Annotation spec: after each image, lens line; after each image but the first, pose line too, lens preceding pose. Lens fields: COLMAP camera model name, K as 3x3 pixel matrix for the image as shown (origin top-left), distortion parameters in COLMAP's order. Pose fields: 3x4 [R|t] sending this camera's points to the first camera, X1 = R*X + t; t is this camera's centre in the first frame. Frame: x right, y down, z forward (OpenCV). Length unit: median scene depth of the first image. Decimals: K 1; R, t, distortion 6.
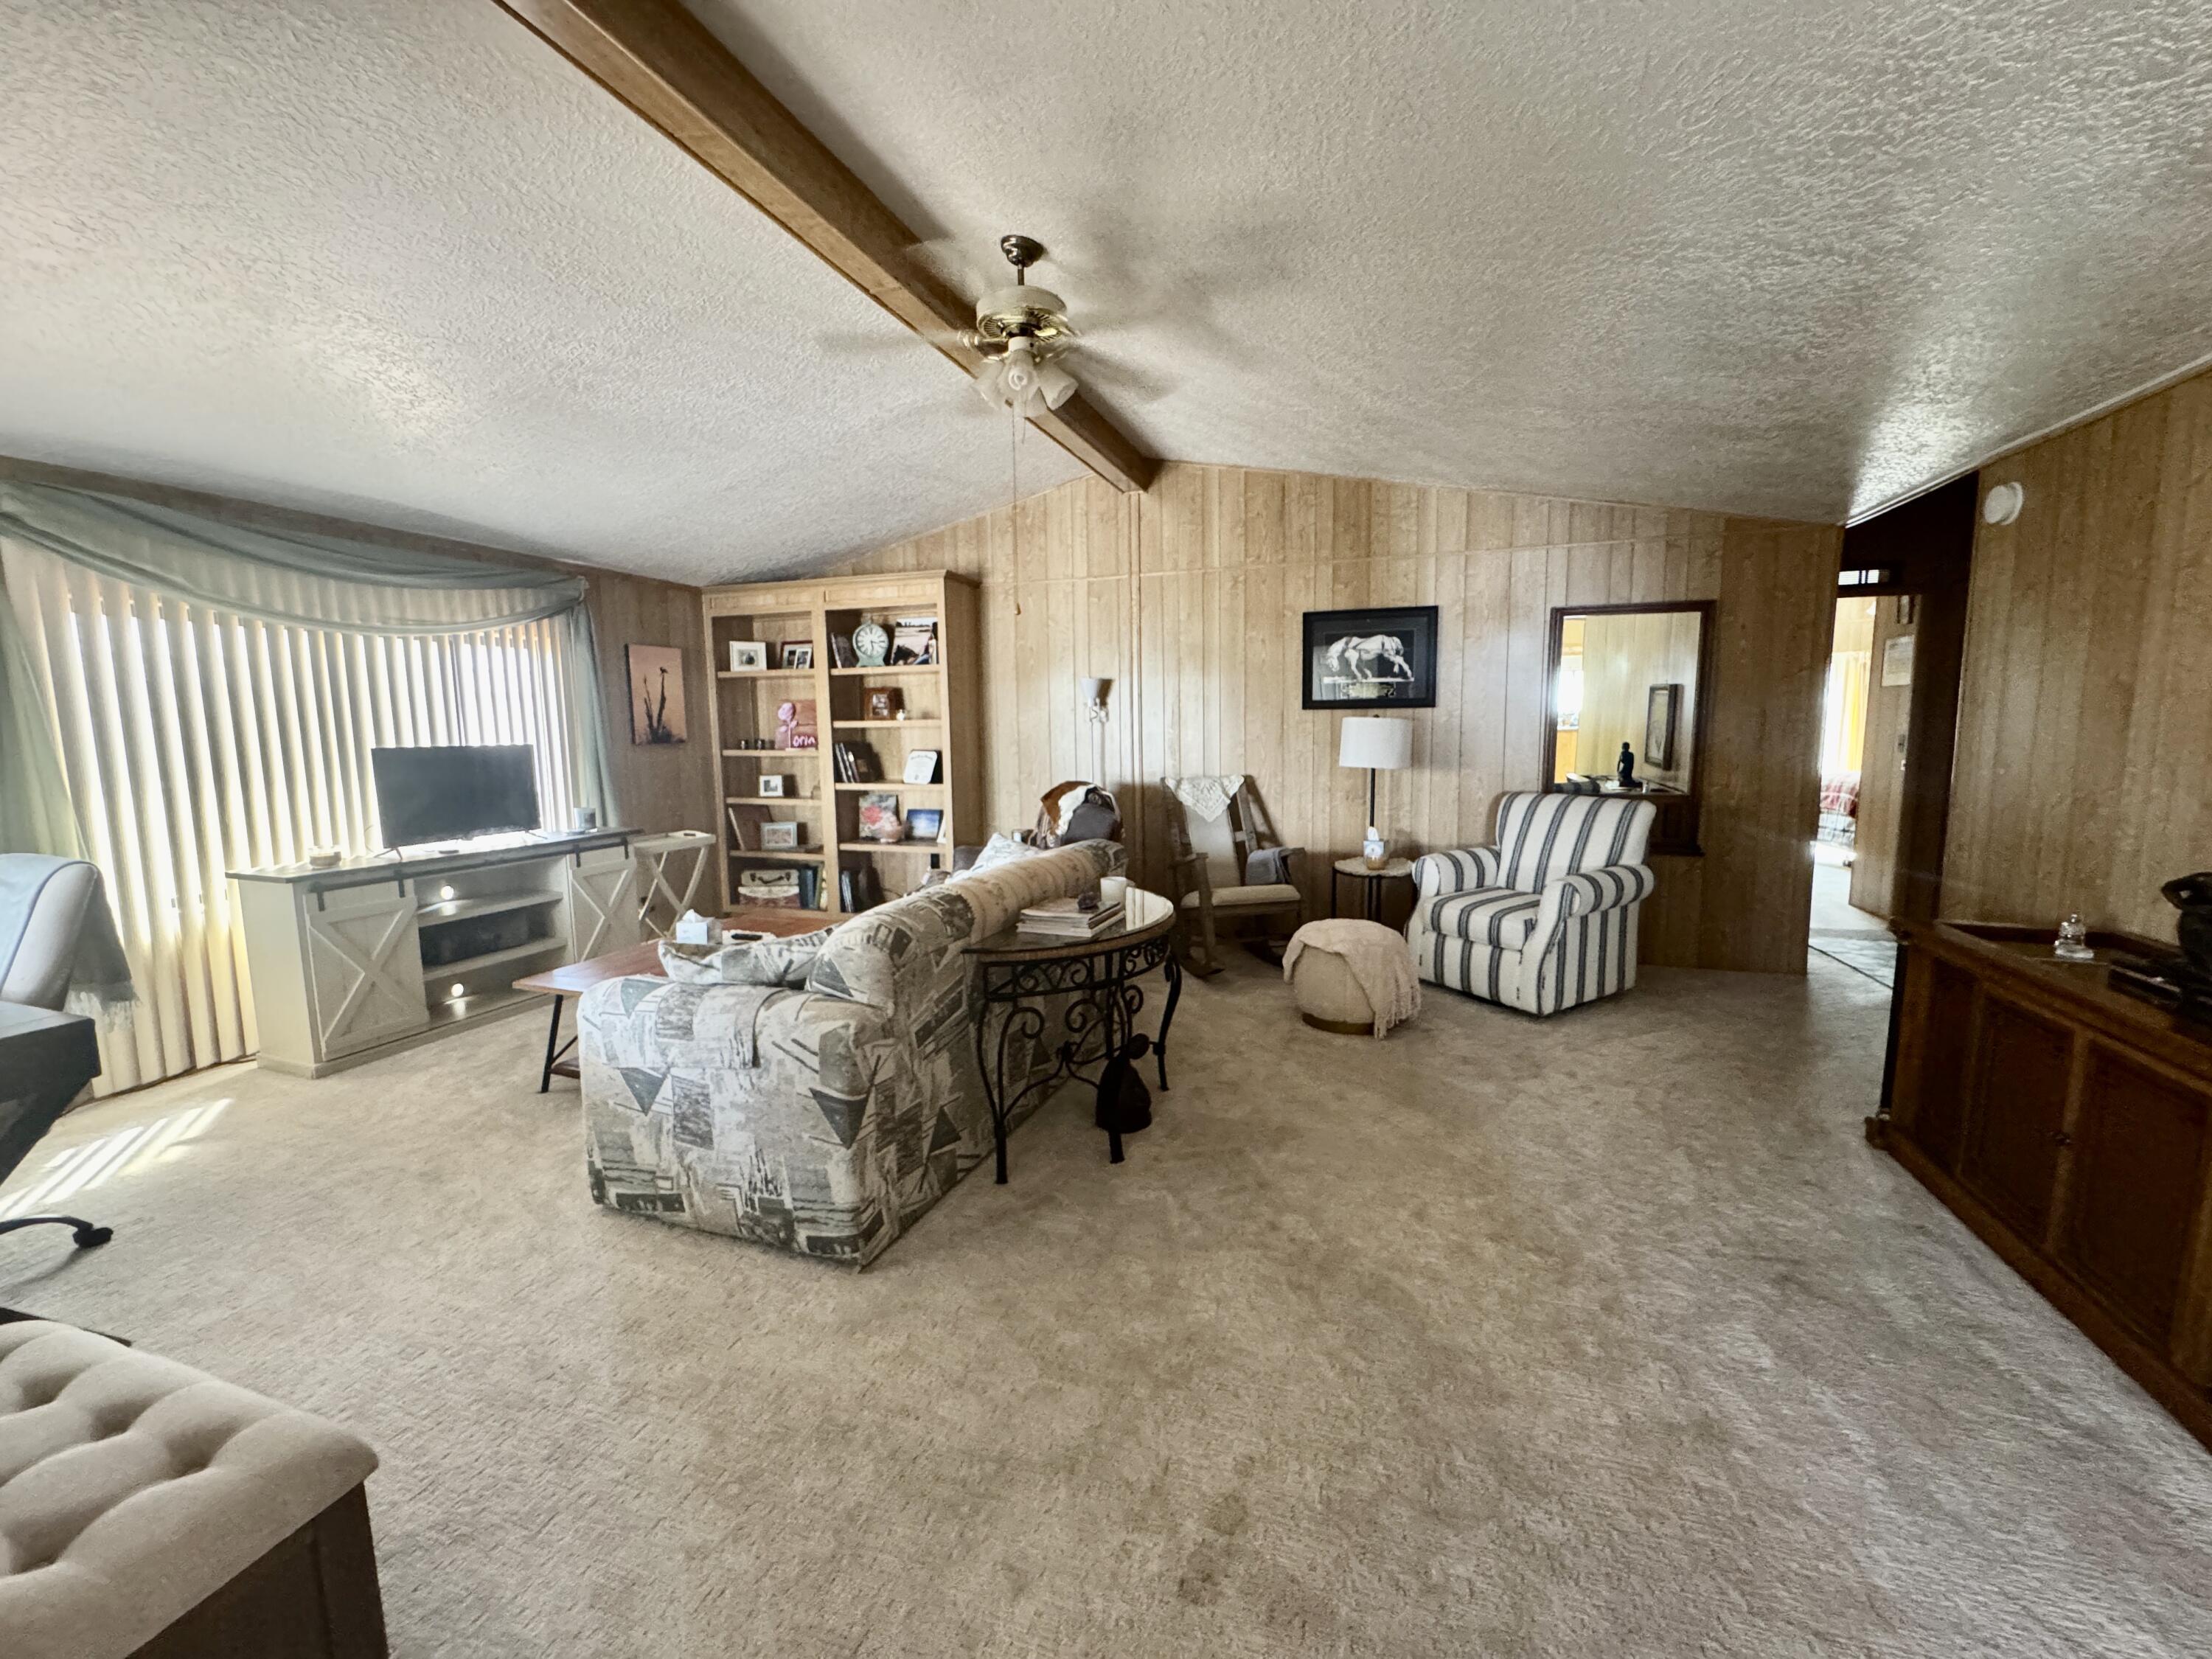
lens RADIAL K [[887.0, 0, 1101.1], [0, 887.0, 830.0], [0, 0, 1]] dist [-0.004370, 0.000592]
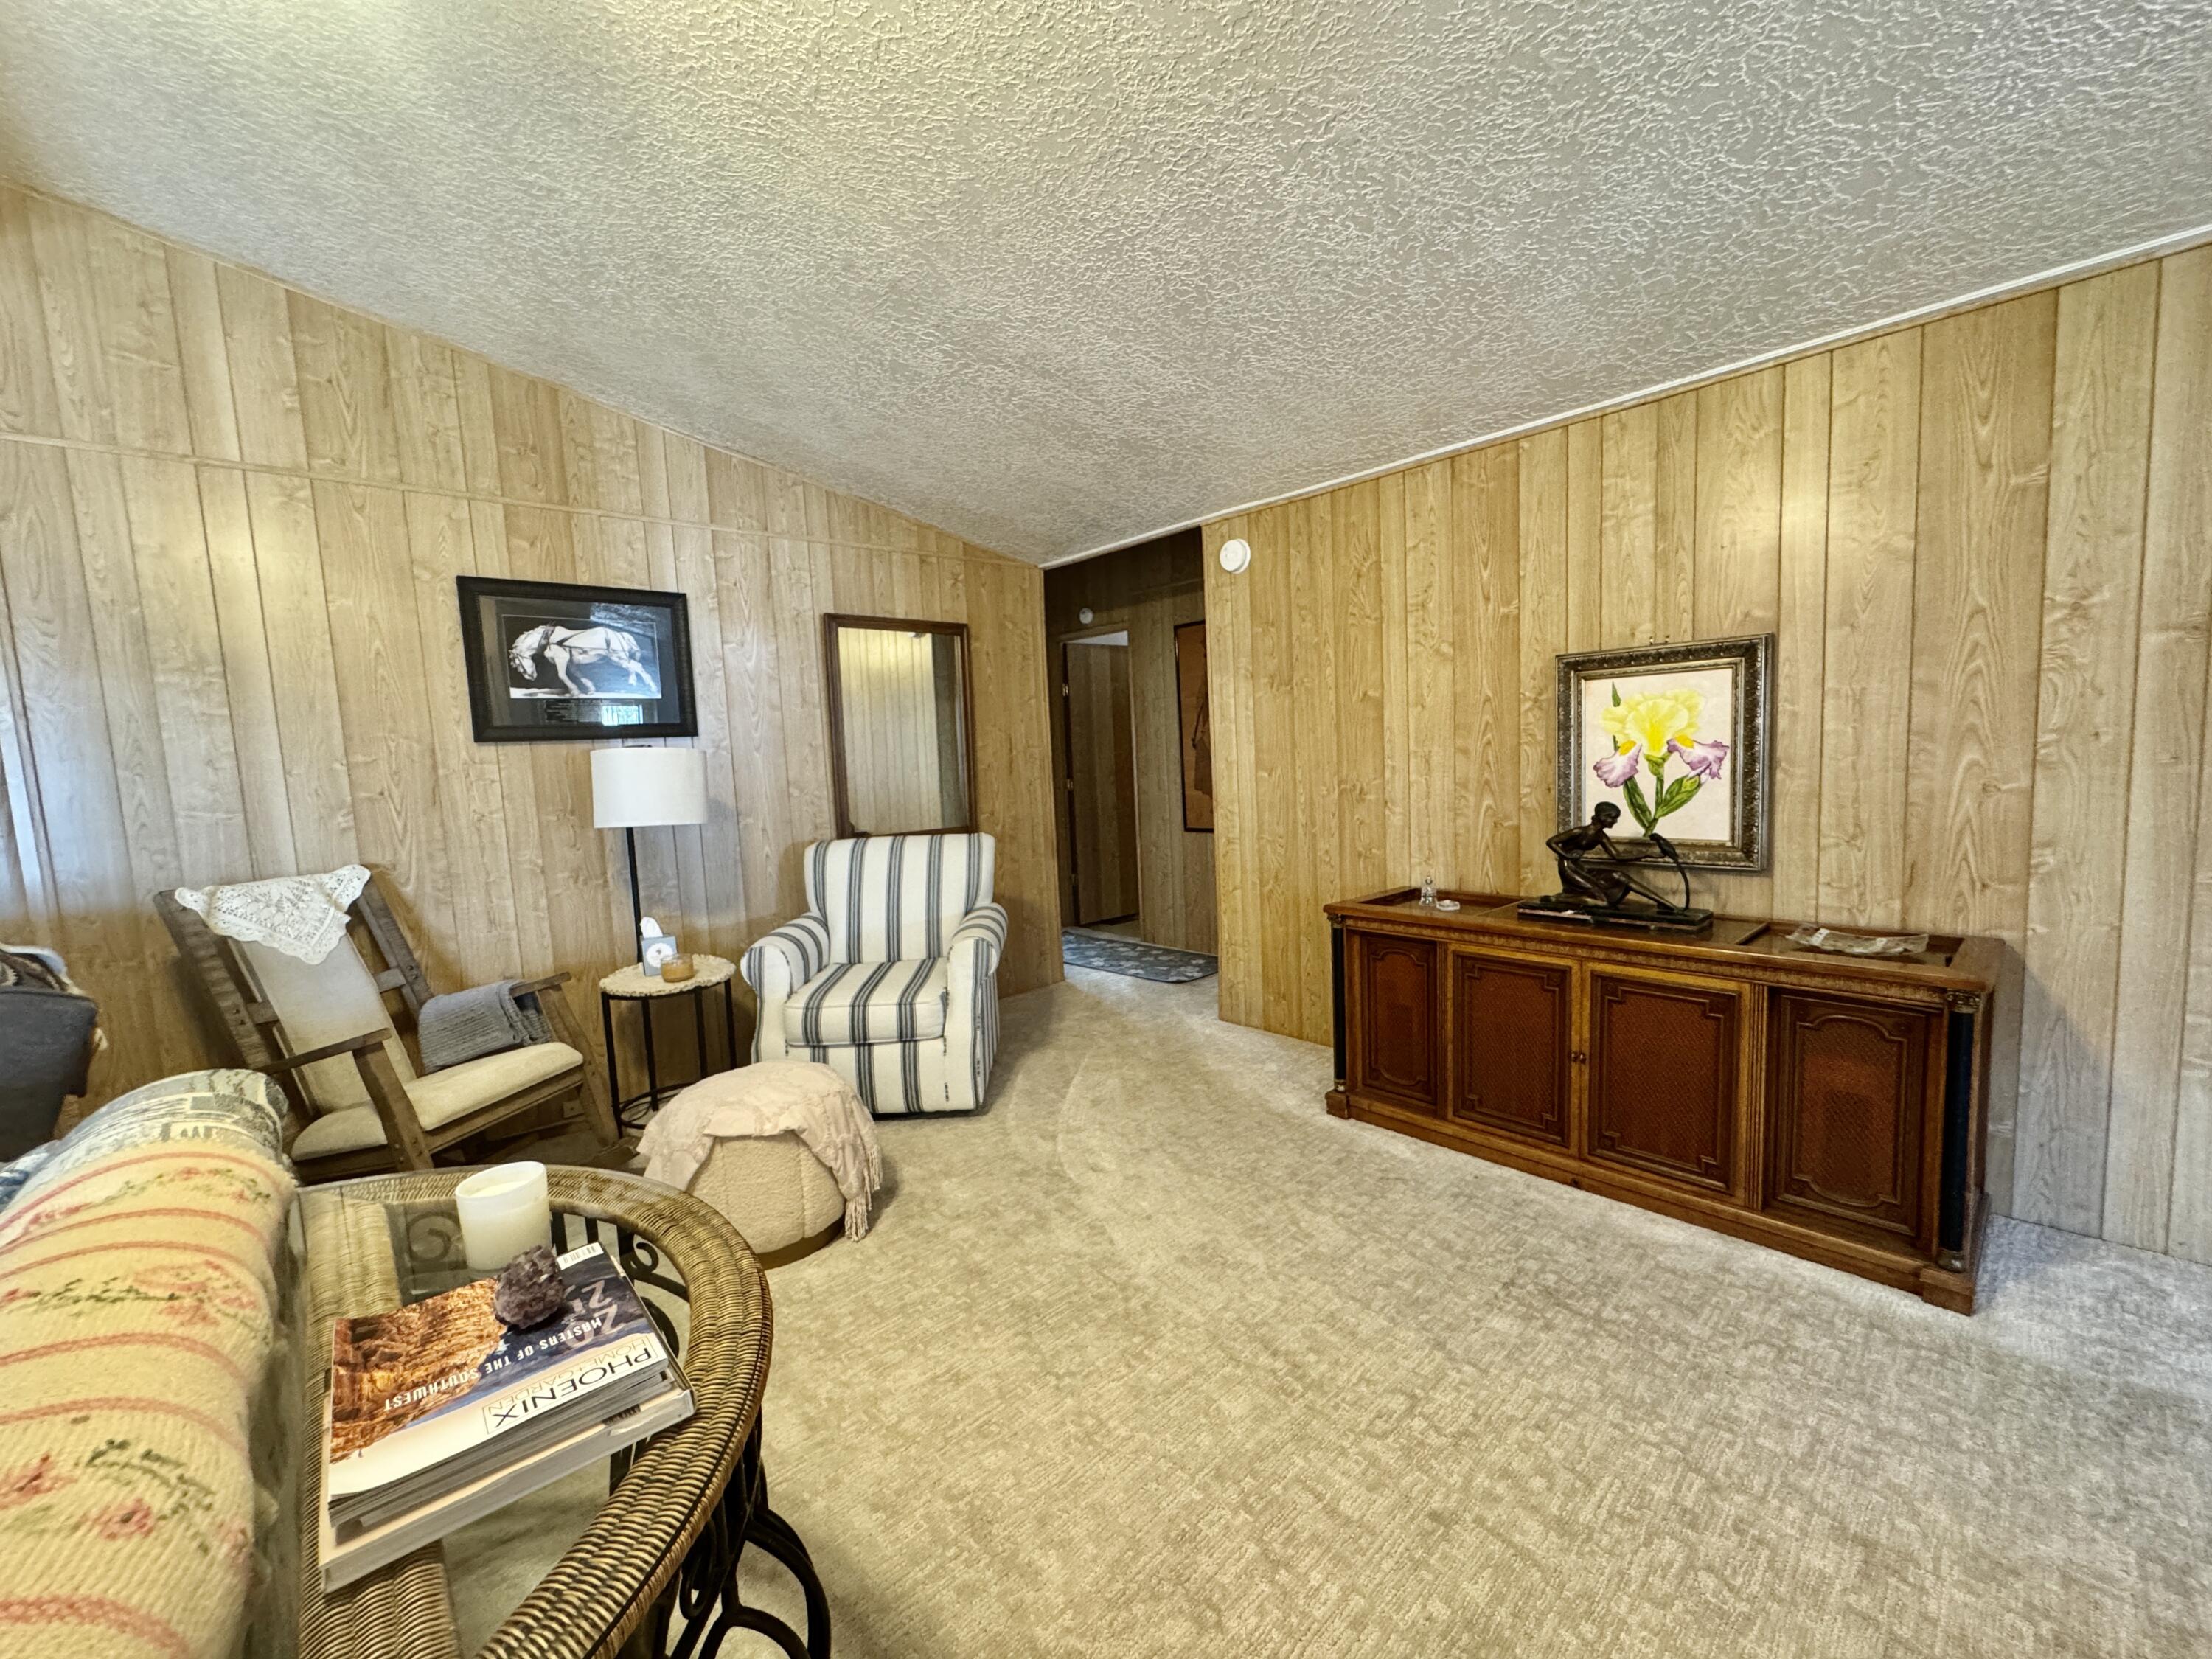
lens RADIAL K [[887.0, 0, 1112.4], [0, 887.0, 831.3], [0, 0, 1]] dist [-0.004370, 0.000592]
pose [[0.472564, -0.093258, 0.876348, -0.100014], [0.146251, 0.988896, 0.026370, -0.033198], [-0.869076, 0.115705, 0.480956, 0.386886]]
